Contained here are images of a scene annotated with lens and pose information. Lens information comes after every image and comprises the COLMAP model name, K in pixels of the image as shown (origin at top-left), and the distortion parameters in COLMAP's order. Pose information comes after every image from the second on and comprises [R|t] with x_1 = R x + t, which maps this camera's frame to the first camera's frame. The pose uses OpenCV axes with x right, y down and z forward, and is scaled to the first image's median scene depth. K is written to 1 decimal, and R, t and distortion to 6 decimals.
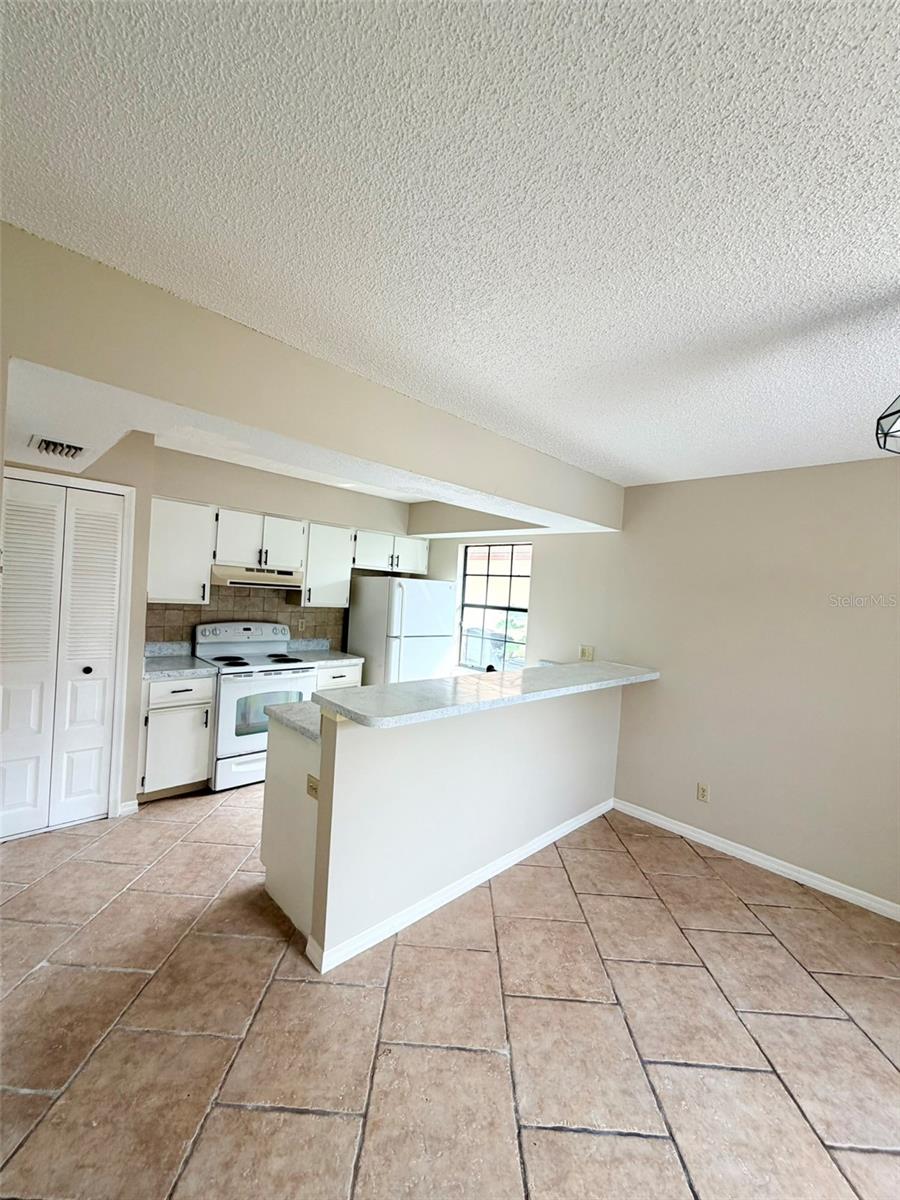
lens RADIAL K [[477.5, 0, 450.0], [0, 477.5, 600.0], [0, 0, 1]] dist [0.013083, -0.002298]
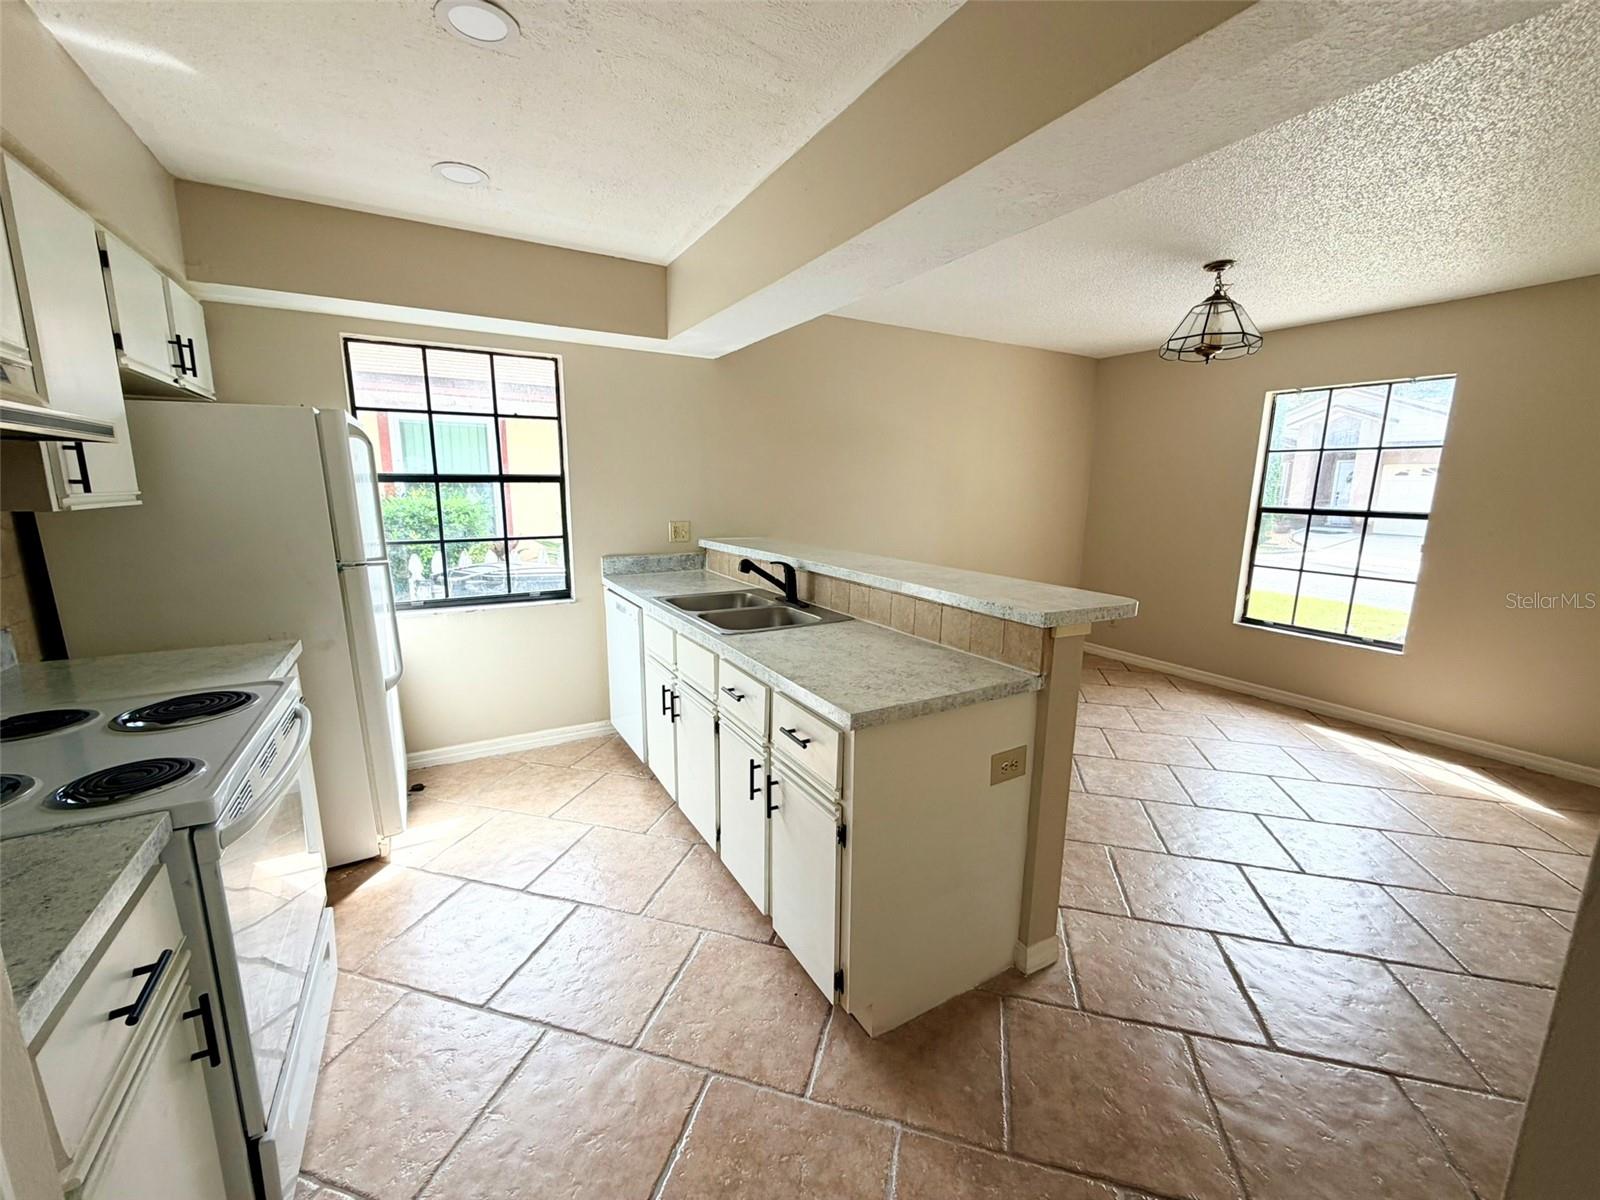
lens RADIAL K [[633.9, 0, 797.8], [0, 633.9, 604.8], [0, 0, 1]] dist [-0.000862, -0.000535]
pose [[0.260301, -0.243486, 0.934322, -0.922461], [0.027124, 0.969143, 0.245003, -0.017816], [-0.965147, -0.038432, 0.258873, 0.913016]]
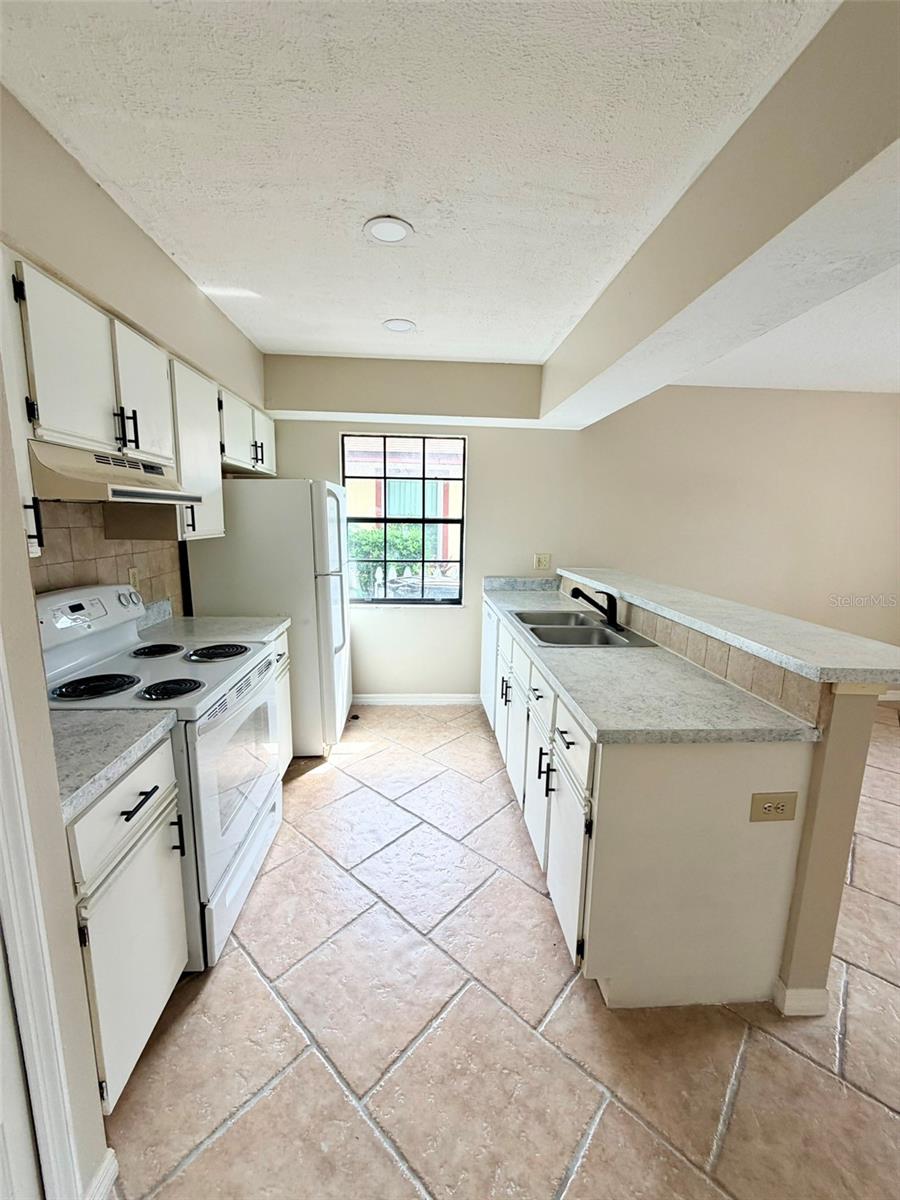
lens RADIAL K [[476.6, 0, 450.0], [0, 476.6, 600.0], [0, 0, 1]] dist [-0.000049, -0.000108]
pose [[0.659307, -0.182996, 0.729265, -0.853194], [0.039964, 0.977088, 0.209052, -0.031556], [-0.750811, -0.108685, 0.651514, 0.809207]]
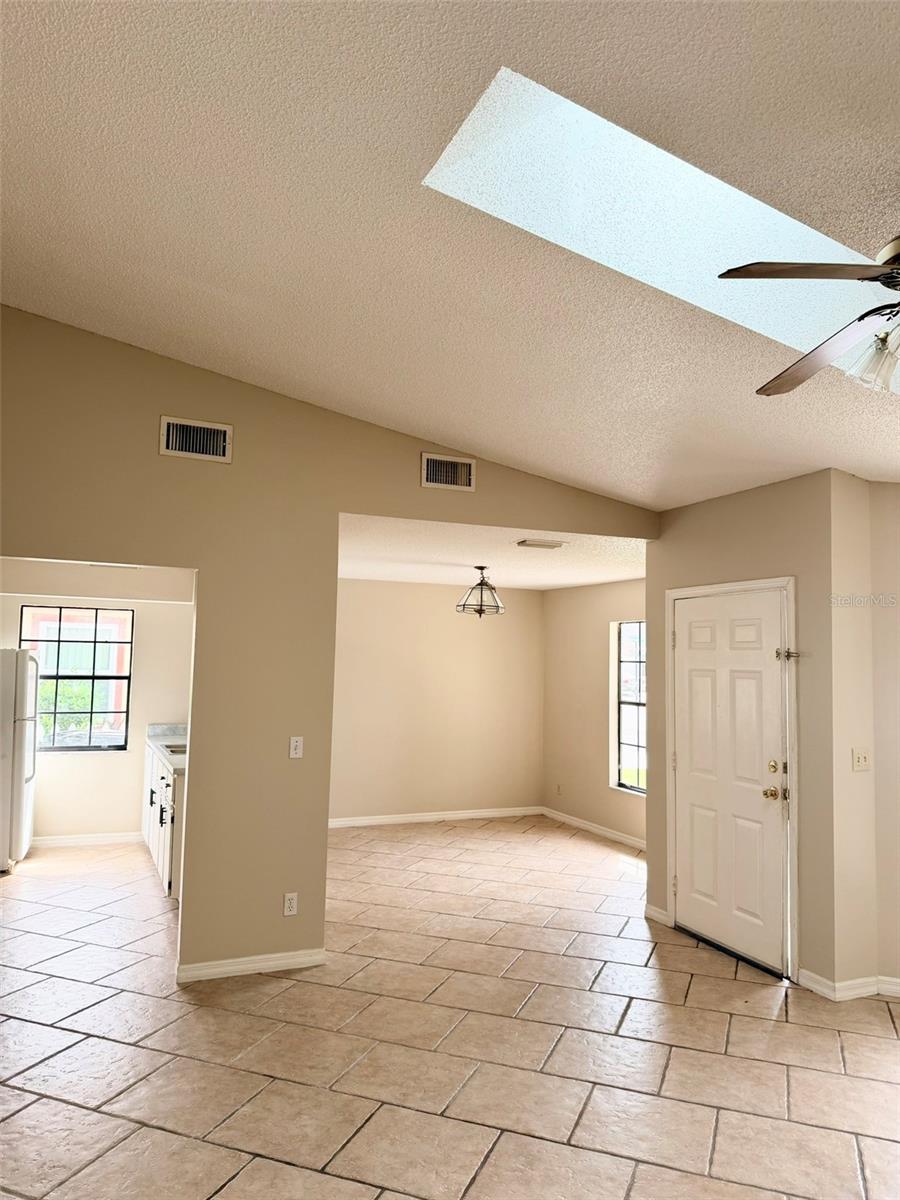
lens RADIAL K [[859.8, 0, 452.2], [0, 859.8, 605.2], [0, 0, 1]] dist [0.057406, -0.109098]
pose [[0.342507, 0.015940, 0.939380, -2.292632], [0.023060, 0.999412, -0.025366, -0.118372], [-0.939232, 0.030350, 0.341938, -0.442323]]
